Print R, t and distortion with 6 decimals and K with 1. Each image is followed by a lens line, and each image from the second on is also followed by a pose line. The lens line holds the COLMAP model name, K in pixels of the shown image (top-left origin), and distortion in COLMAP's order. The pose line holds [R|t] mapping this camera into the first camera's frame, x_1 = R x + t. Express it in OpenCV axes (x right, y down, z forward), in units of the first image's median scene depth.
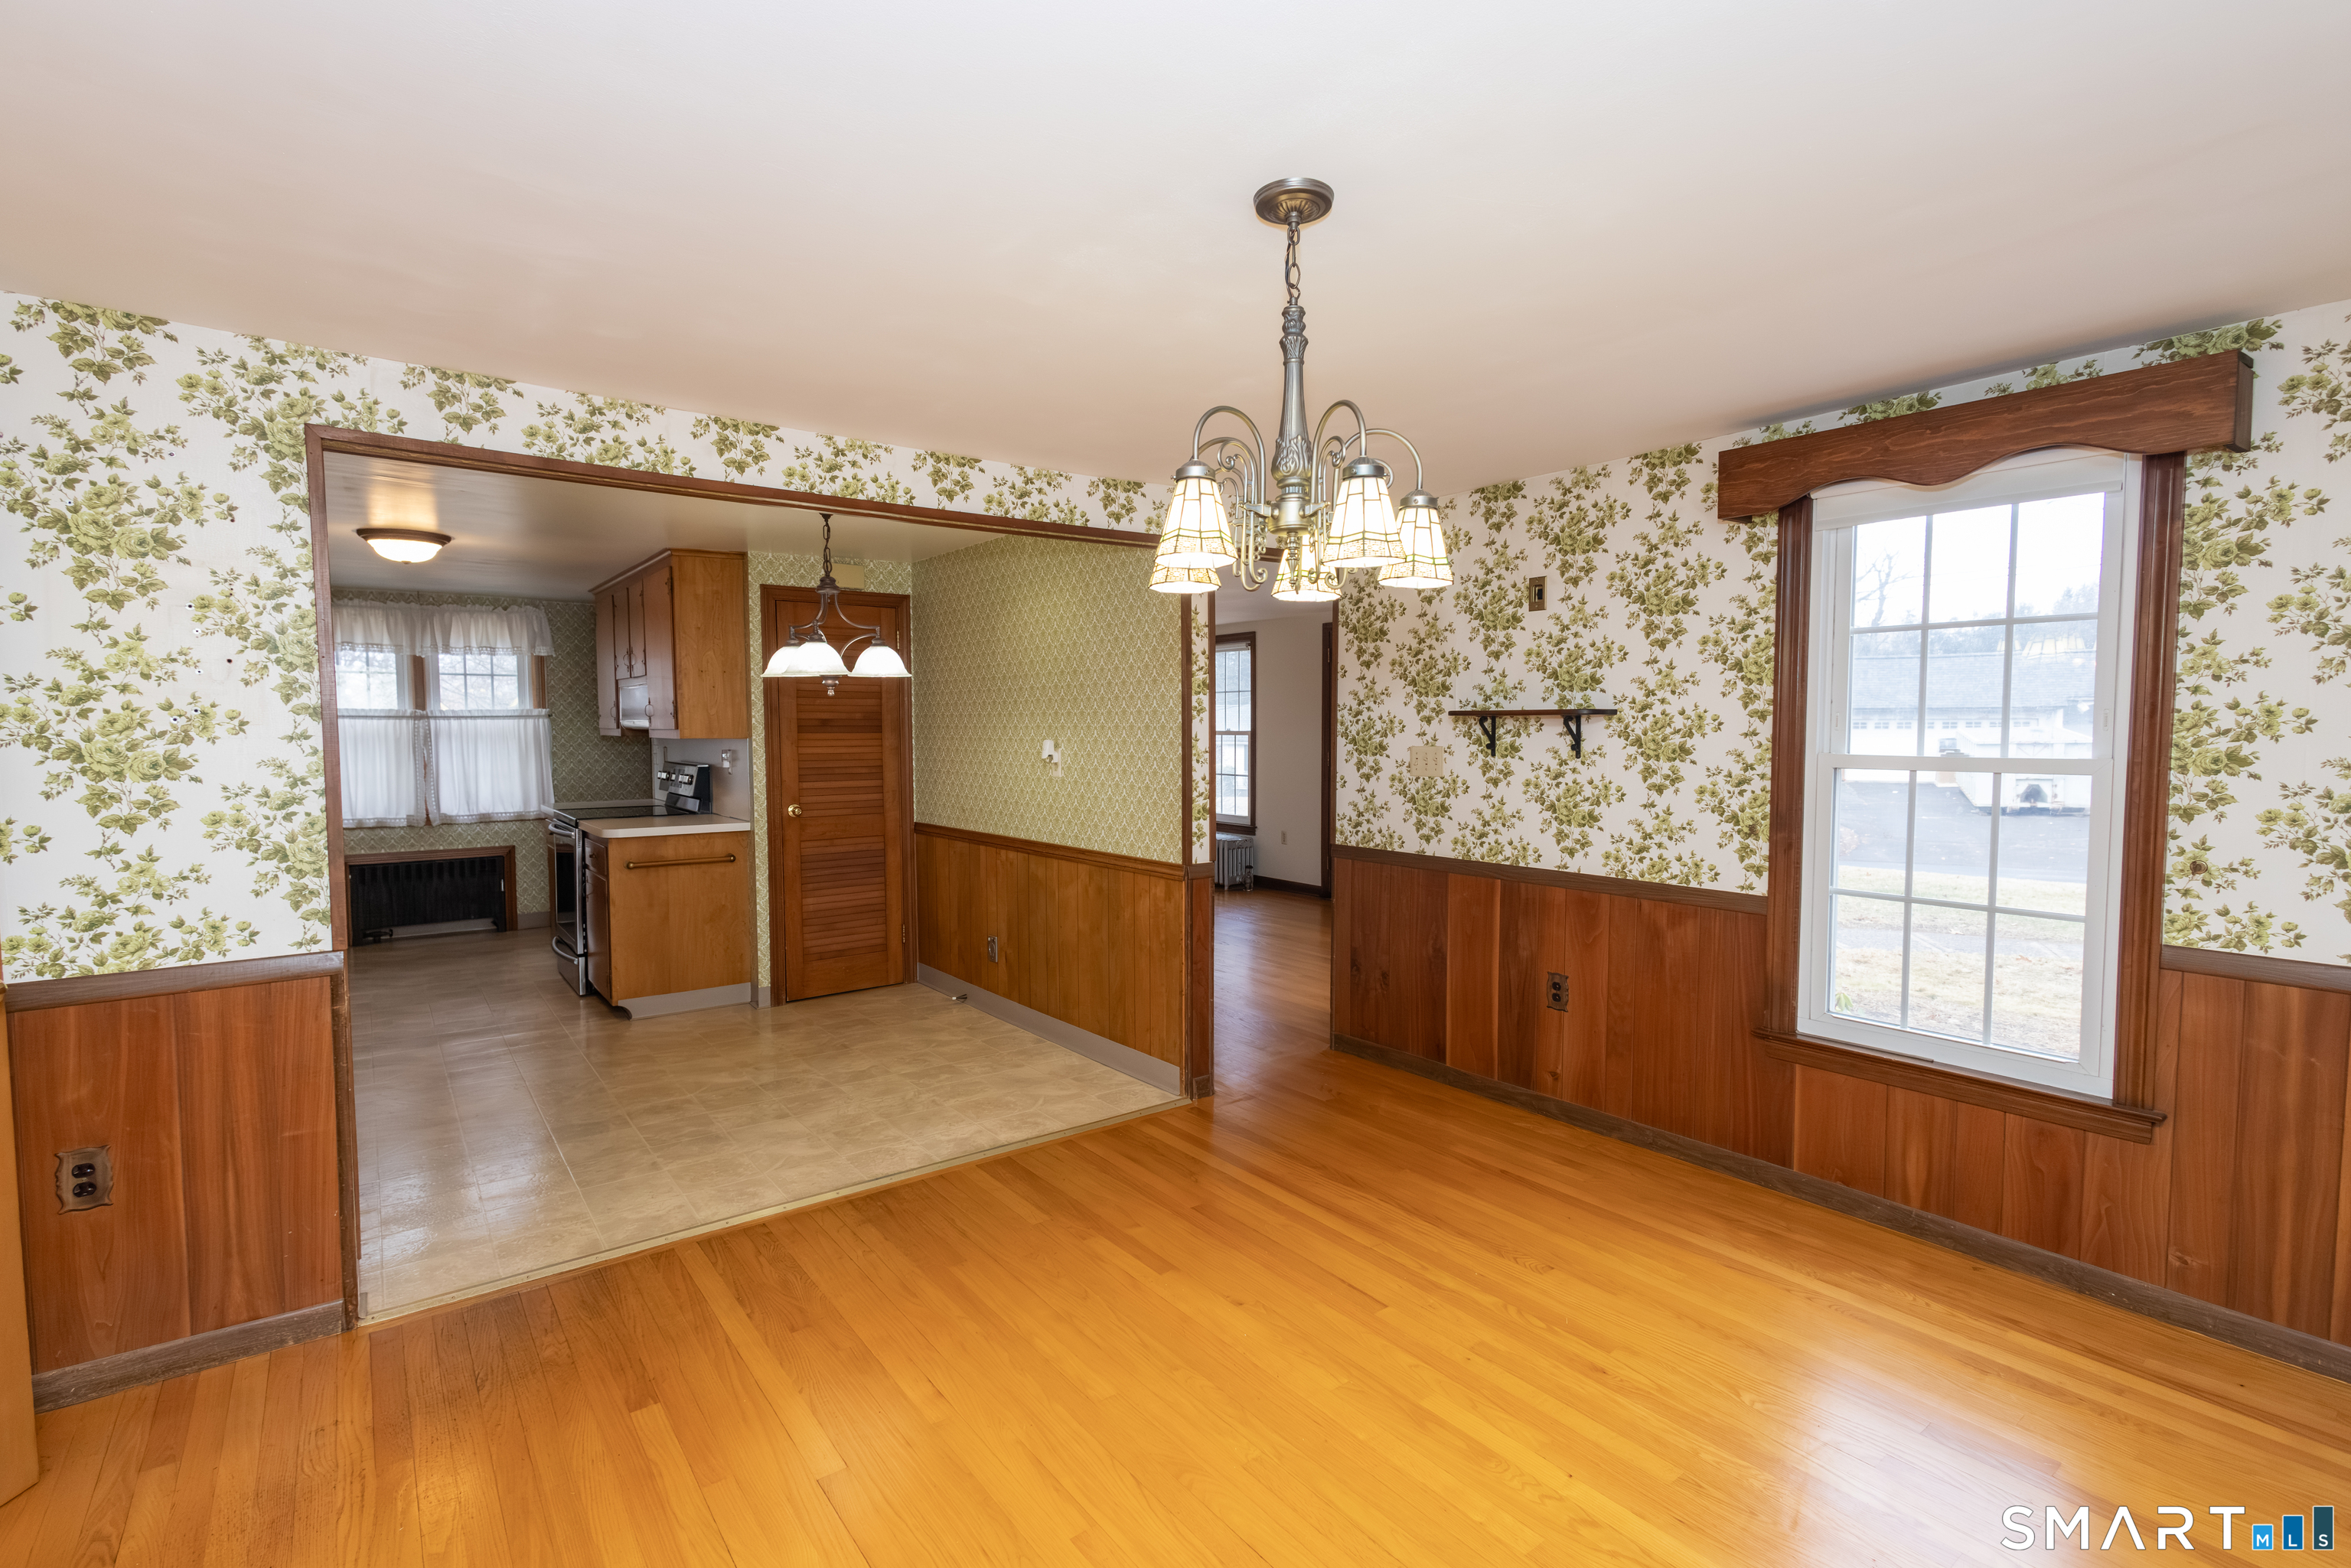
lens RADIAL K [[1089.4, 0, 1176.1], [0, 1089.4, 789.6], [0, 0, 1]] dist [0.001532, 0.000087]
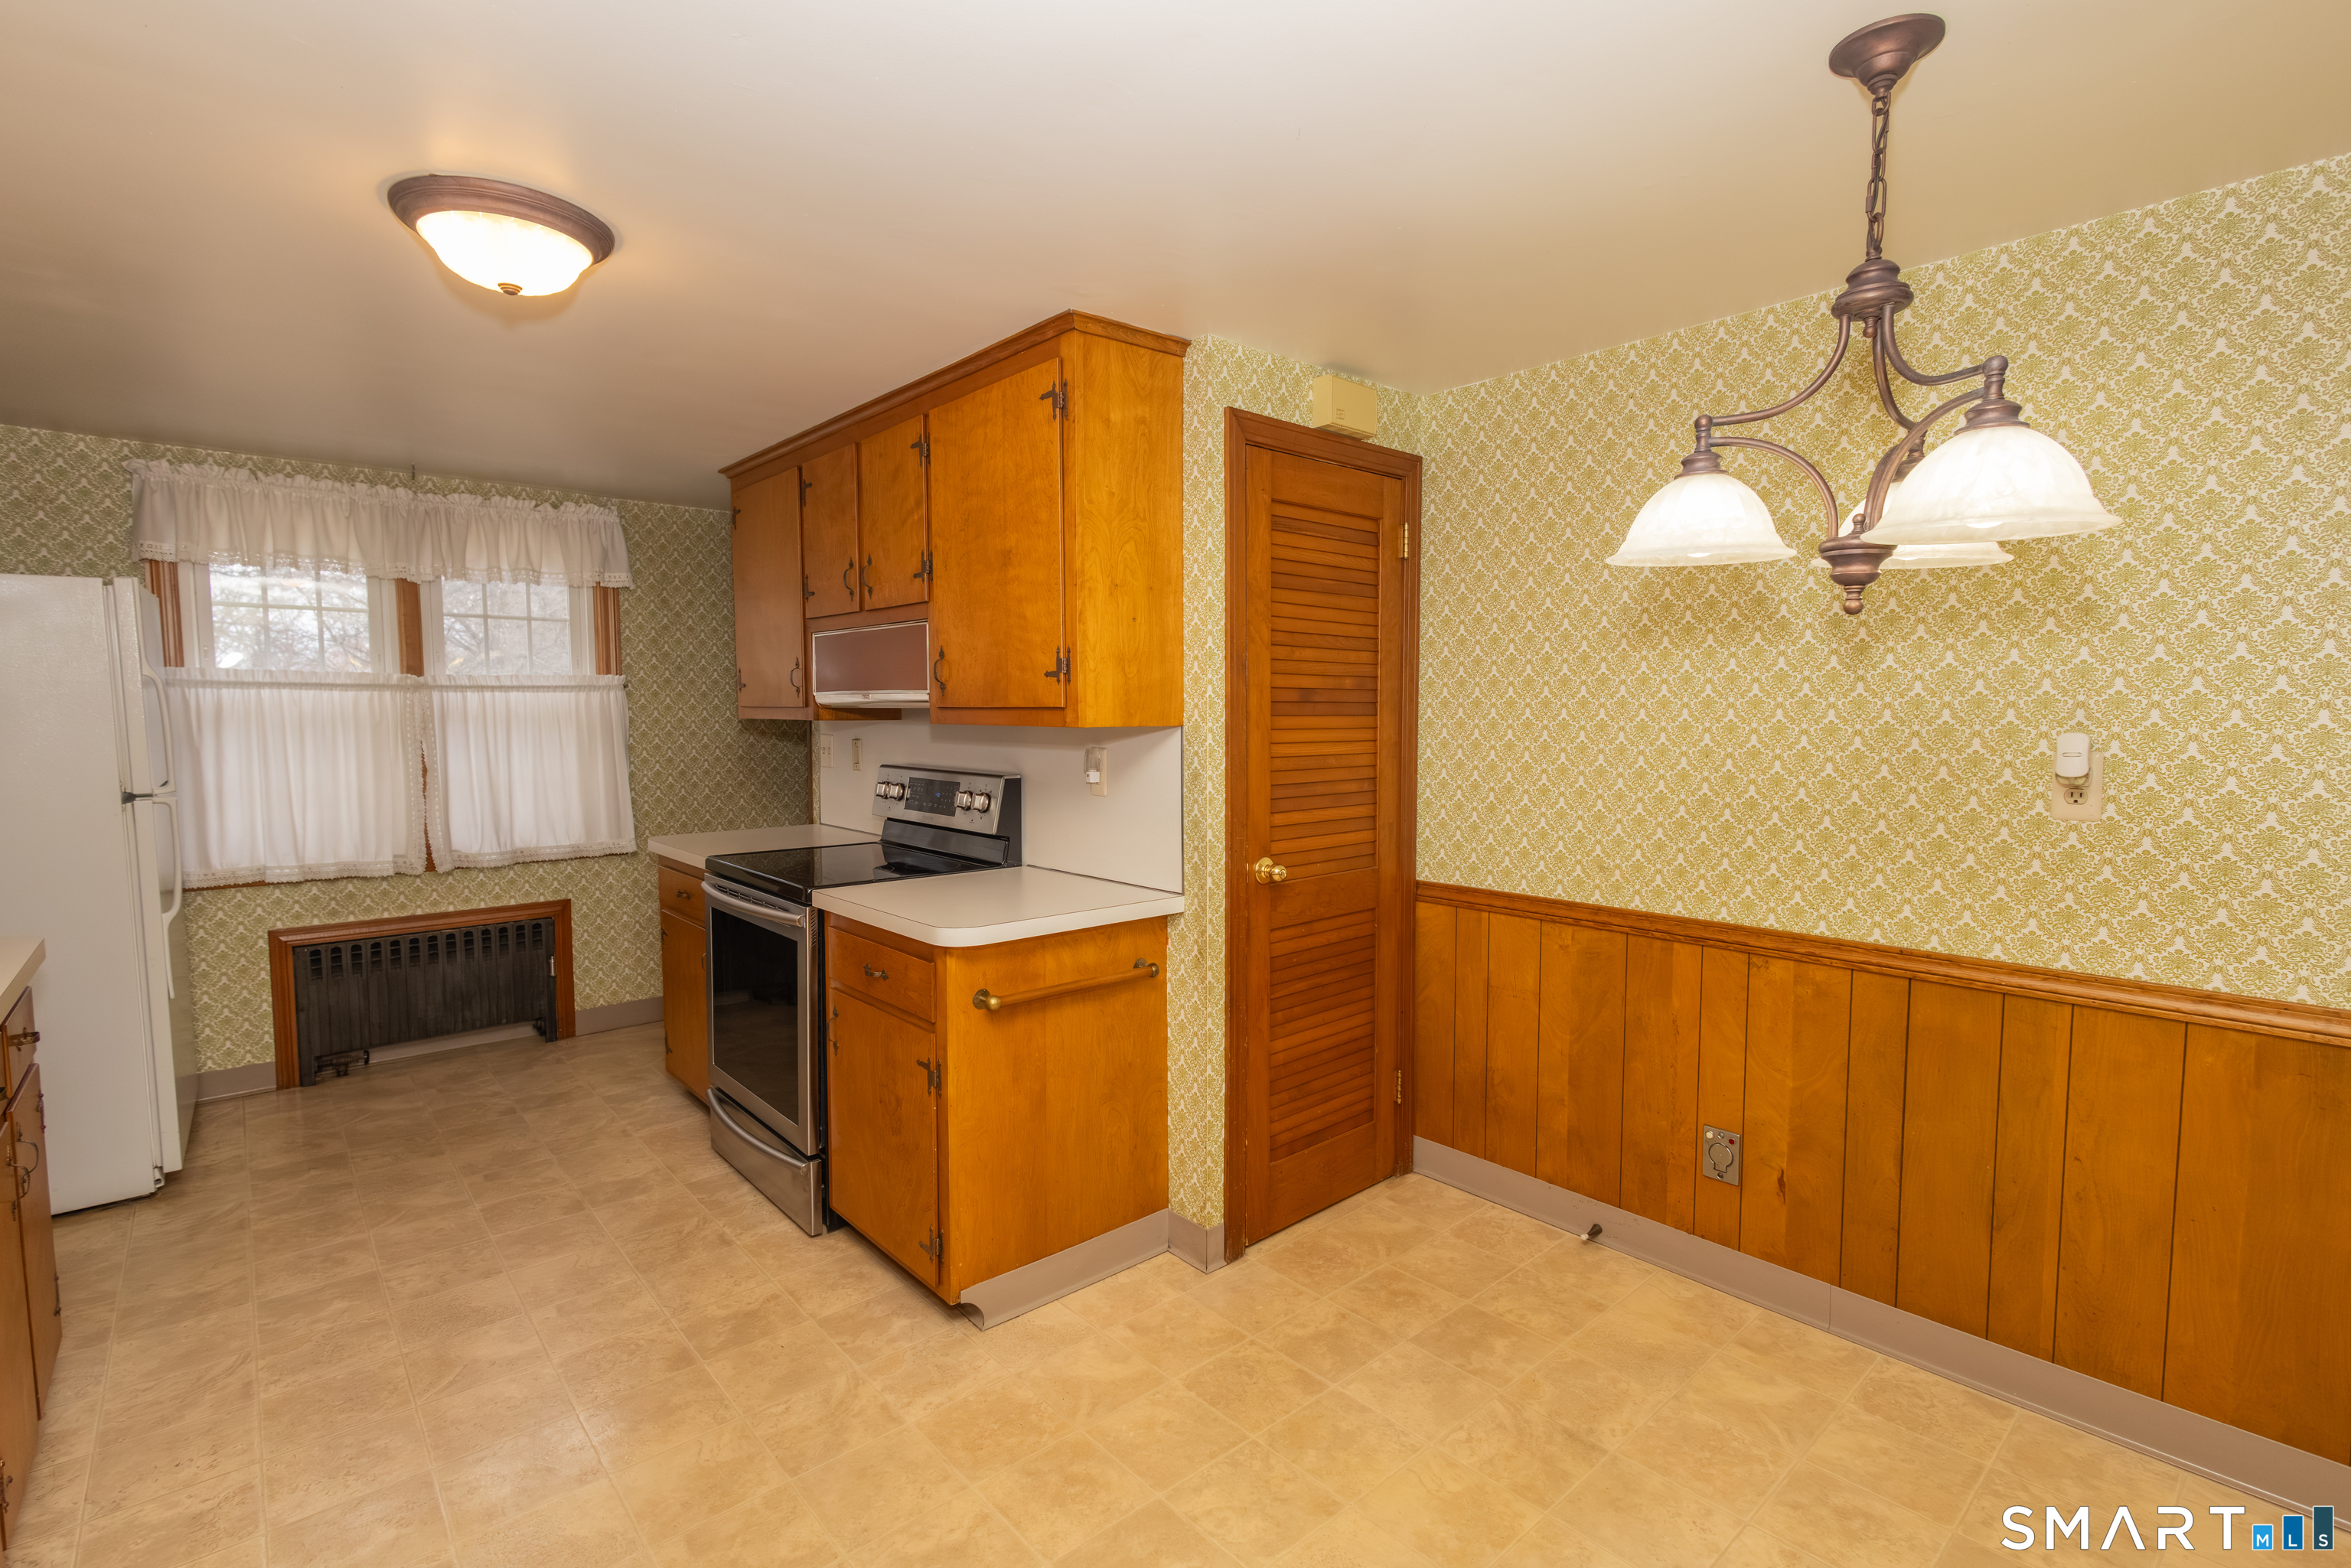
lens RADIAL K [[1068.9, 0, 1165.7], [0, 1068.9, 787.5], [0, 0, 1]] dist [0.002831, 0.000185]
pose [[0.997110, -0.001878, 0.075954, -0.340058], [0.000861, 0.999909, 0.013430, -0.019871], [-0.075973, -0.013325, 0.997021, 0.402161]]
